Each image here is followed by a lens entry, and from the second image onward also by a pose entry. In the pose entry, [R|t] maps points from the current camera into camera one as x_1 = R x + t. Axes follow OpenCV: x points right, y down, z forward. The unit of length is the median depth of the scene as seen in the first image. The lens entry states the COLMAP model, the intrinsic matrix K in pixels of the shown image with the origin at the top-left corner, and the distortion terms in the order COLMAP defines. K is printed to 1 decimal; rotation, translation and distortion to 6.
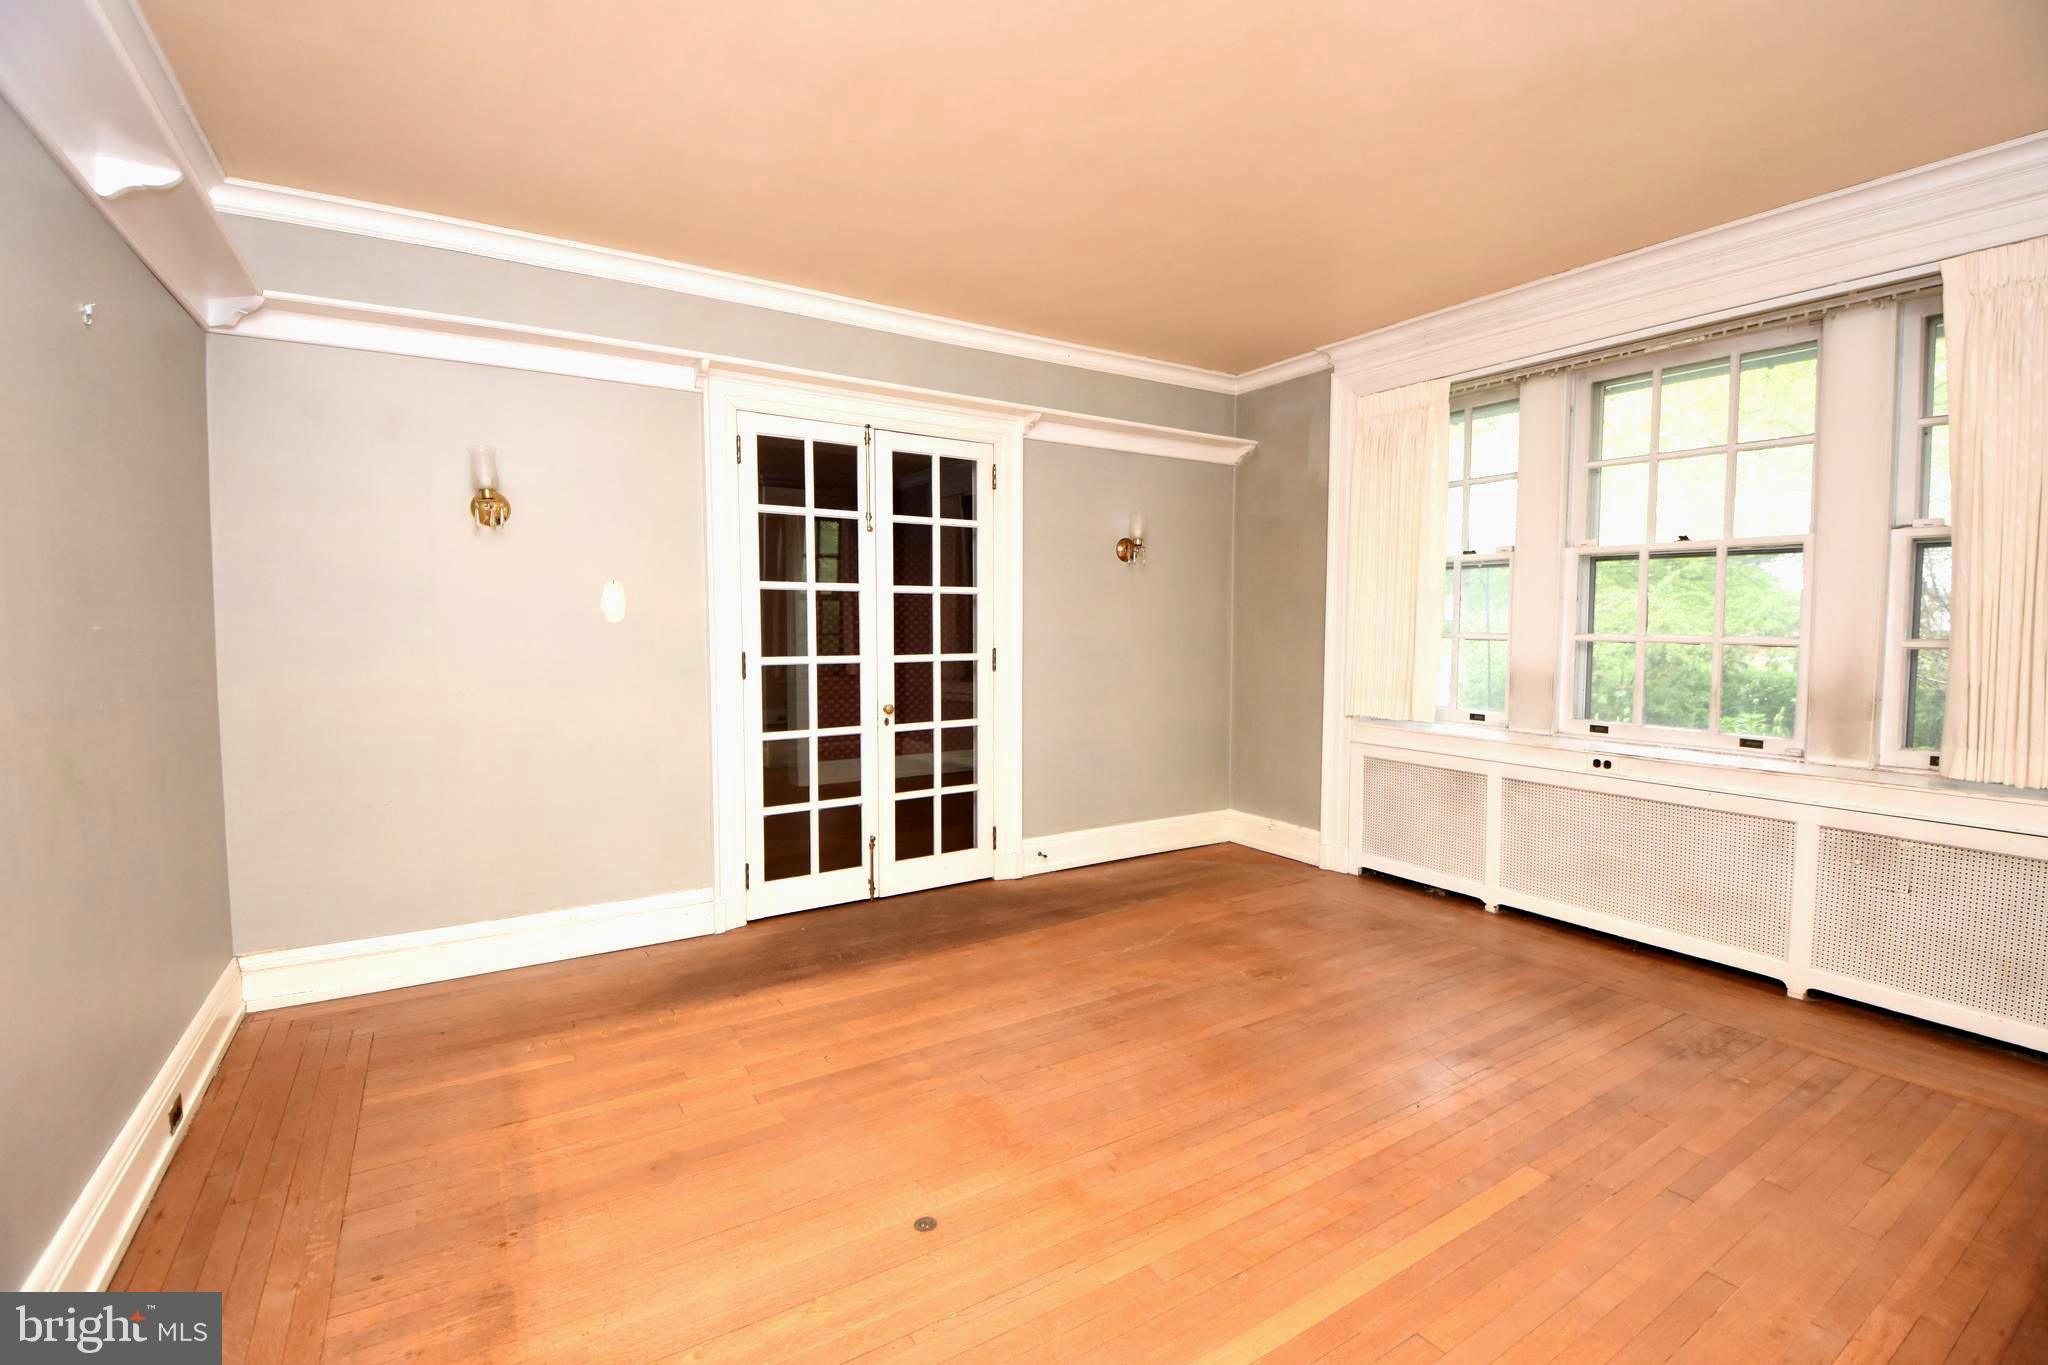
lens RADIAL K [[949.8, 0, 1059.2], [0, 949.8, 661.5], [0, 0, 1]] dist [0.020664, -0.000341]
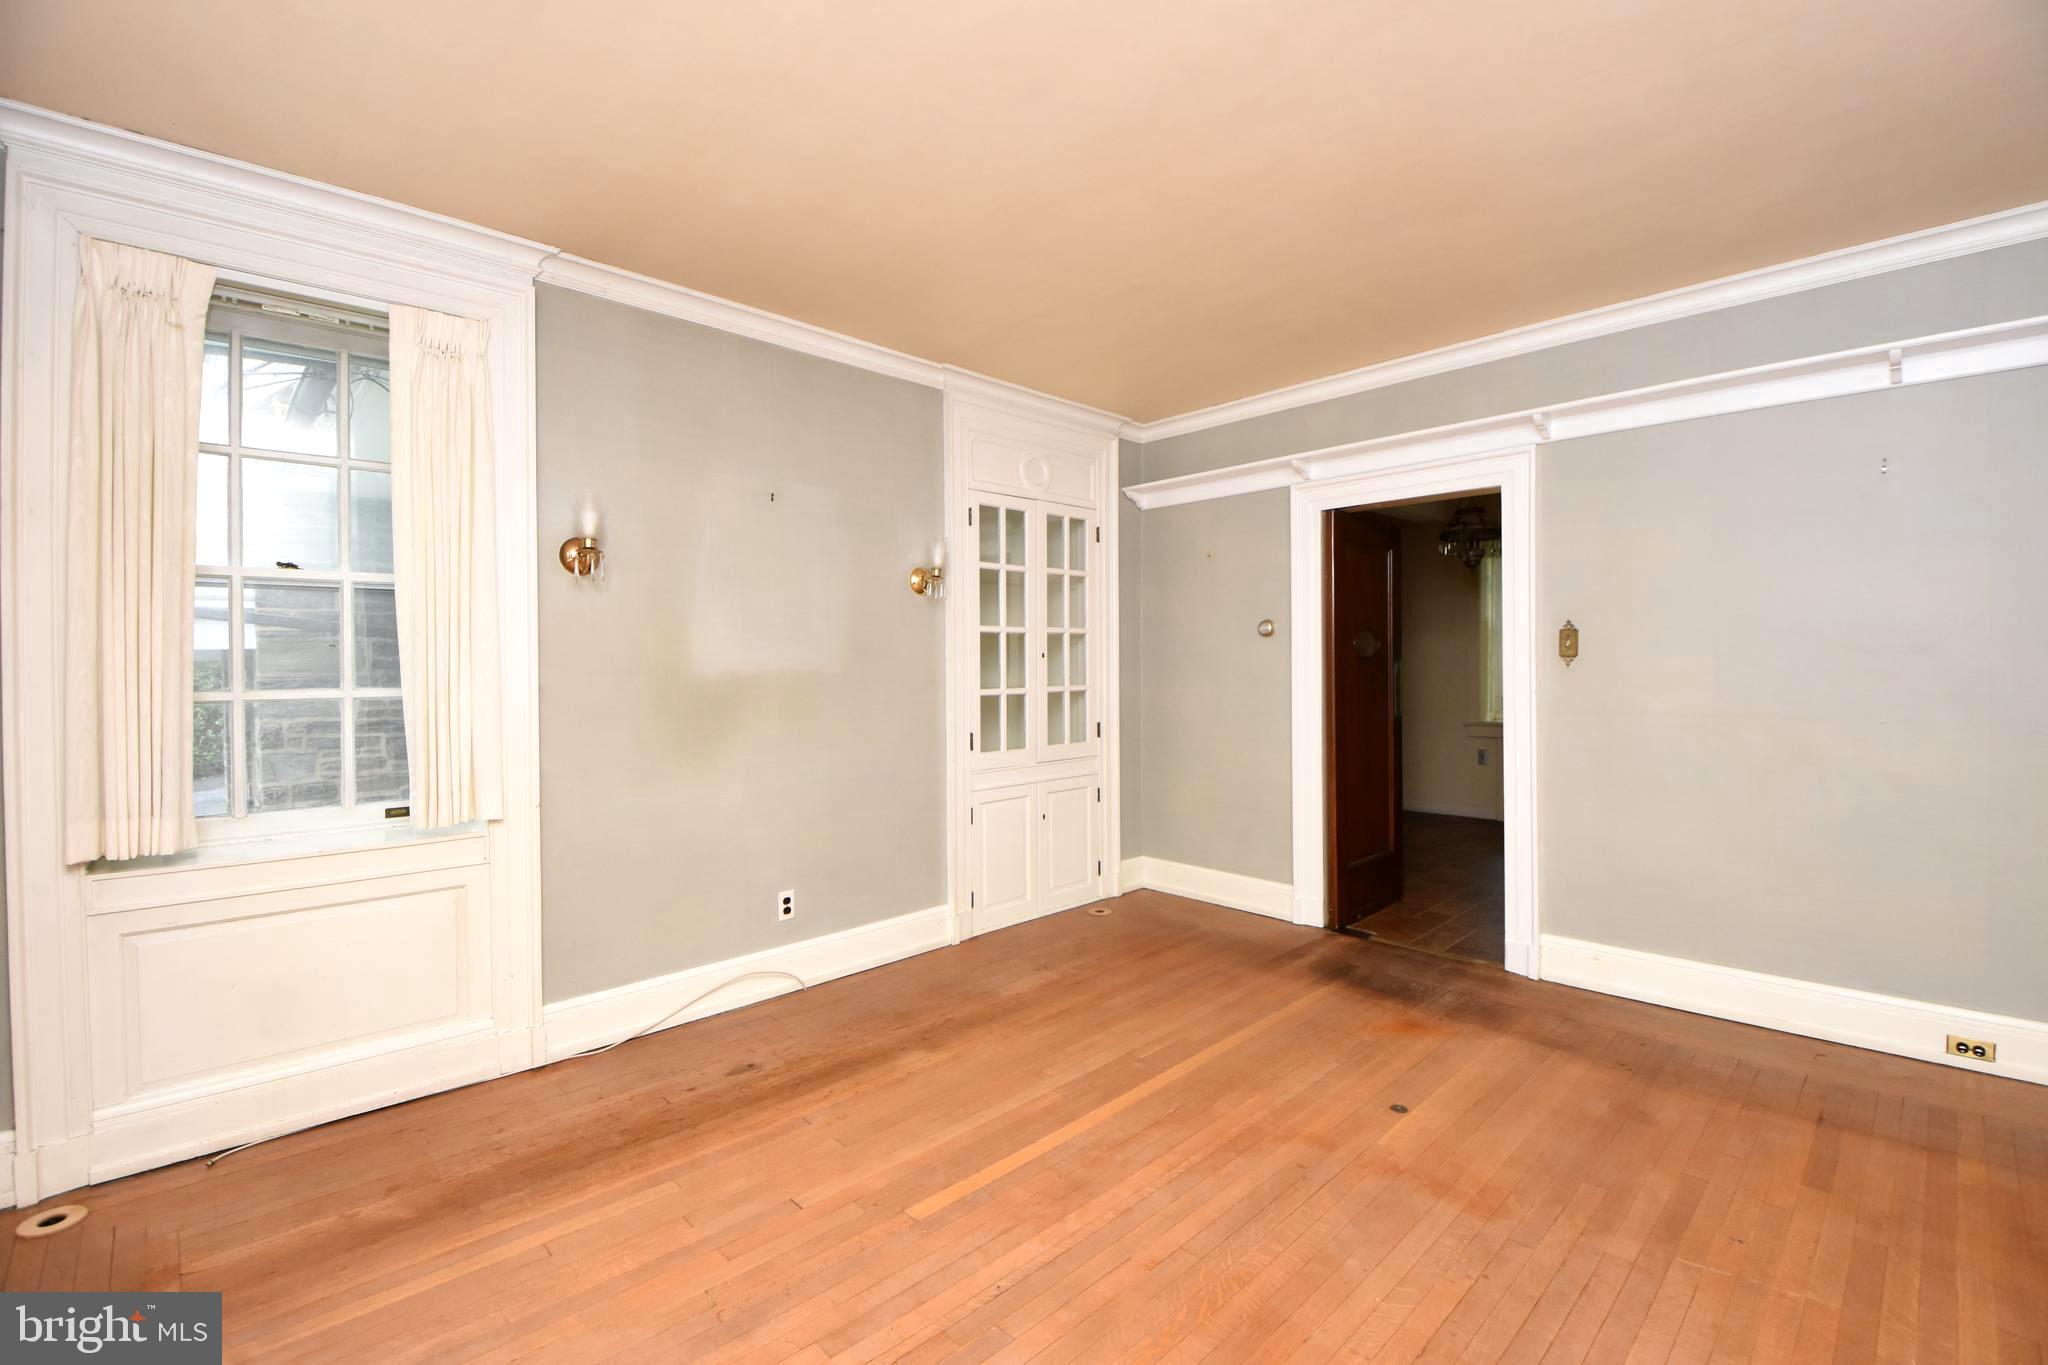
lens RADIAL K [[877.5, 0, 1058.2], [0, 877.5, 671.3], [0, 0, 1]] dist [0.040299, -0.028745]
pose [[-0.981229, 0.003965, -0.192804, 0.355404], [-0.006518, 0.998536, 0.053705, -0.062681], [0.192735, 0.053954, -0.979766, 1.294133]]
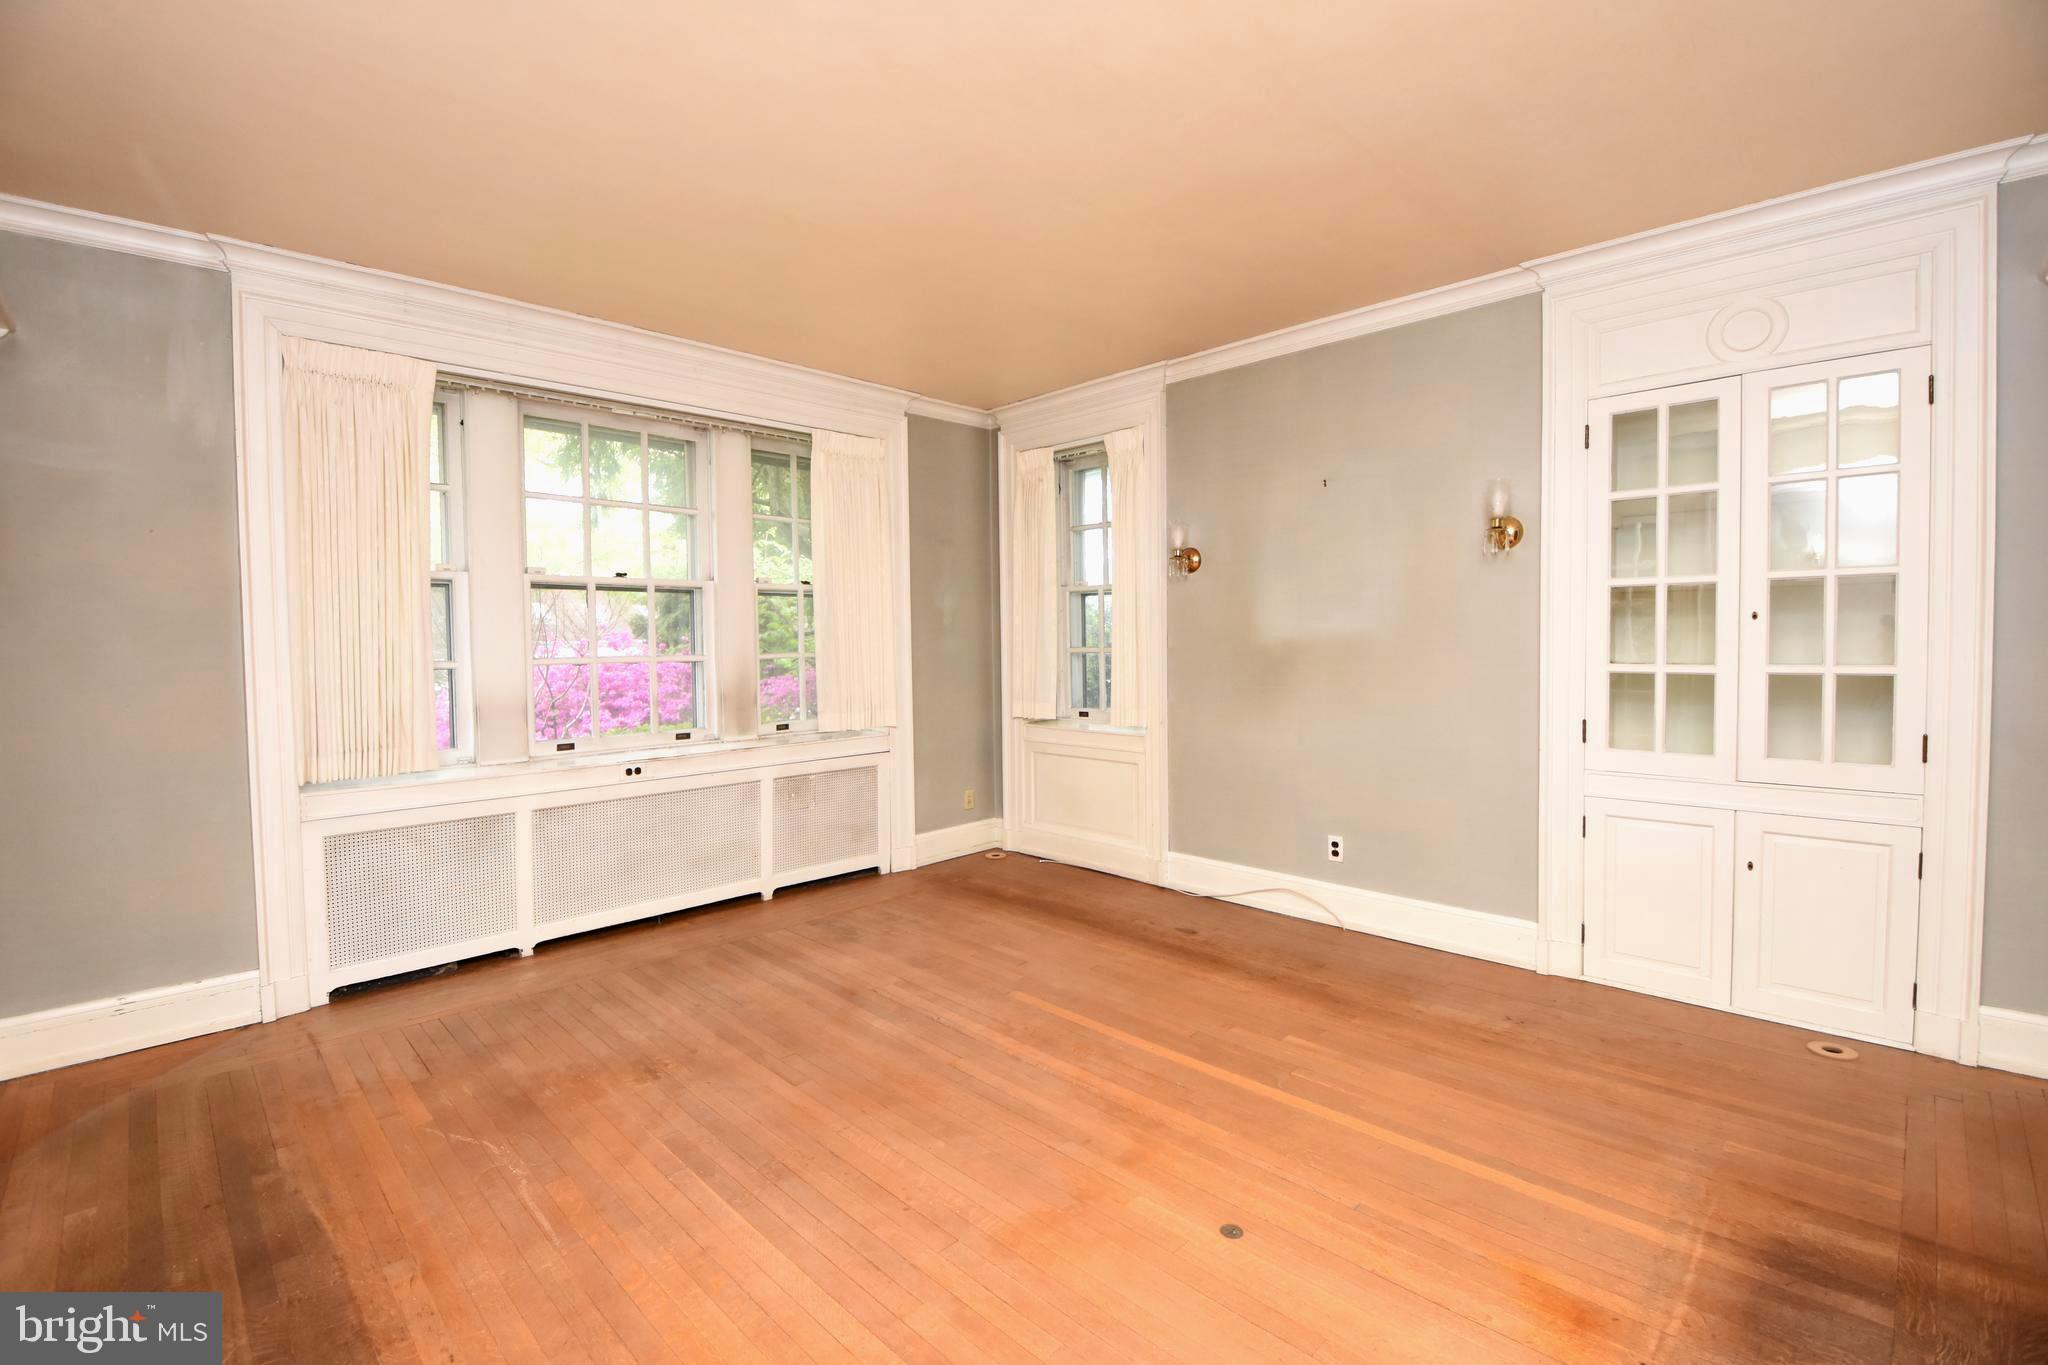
lens RADIAL K [[897.7, 0, 1024.0], [0, 897.7, 682.5], [0, 0, 1]] dist [0.015879, -0.024792]
pose [[-0.207759, -0.050628, 0.976869, -0.614464], [0.054569, 0.996505, 0.063252, -0.043185], [-0.976657, 0.066448, -0.204270, 0.841933]]
